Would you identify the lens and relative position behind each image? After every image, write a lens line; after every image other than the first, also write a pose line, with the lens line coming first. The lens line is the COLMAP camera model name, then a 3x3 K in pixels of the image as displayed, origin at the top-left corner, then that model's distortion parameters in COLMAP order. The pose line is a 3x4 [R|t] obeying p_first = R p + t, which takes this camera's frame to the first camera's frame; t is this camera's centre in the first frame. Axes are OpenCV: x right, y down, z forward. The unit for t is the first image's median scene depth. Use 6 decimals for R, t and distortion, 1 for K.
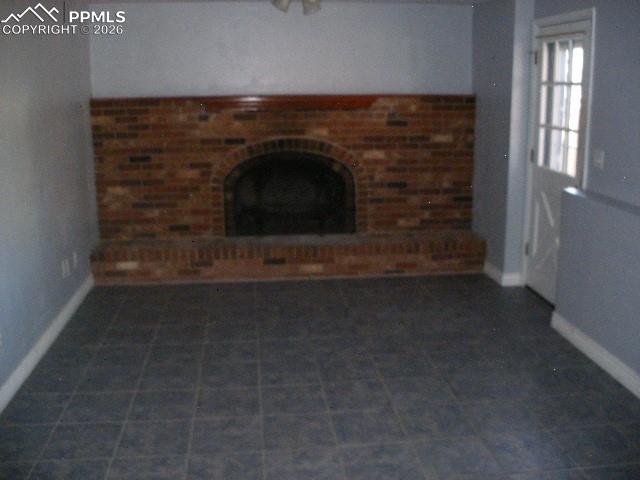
lens RADIAL K [[679.4, 0, 320.0], [0, 679.4, 240.0], [0, 0, 1]] dist [-0.219350, 0.227744]
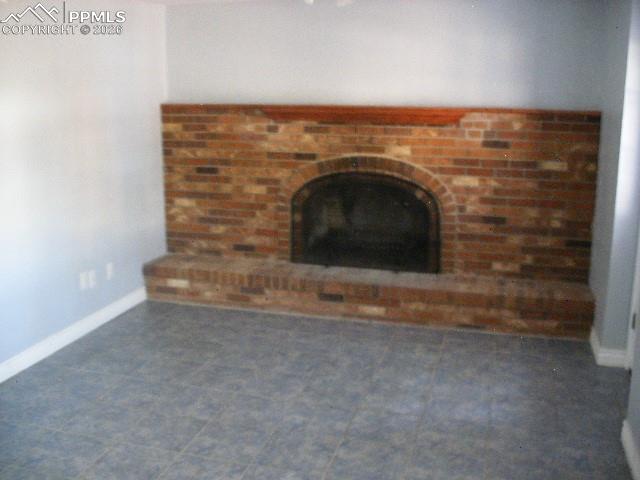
lens RADIAL K [[679.4, 0, 320.0], [0, 679.4, 240.0], [0, 0, 1]] dist [-0.219350, 0.227744]
pose [[0.928726, 0.088914, -0.359947, 0.220217], [-0.093874, 0.995577, 0.003715, -0.042324], [0.358685, 0.030339, 0.932965, 0.180491]]
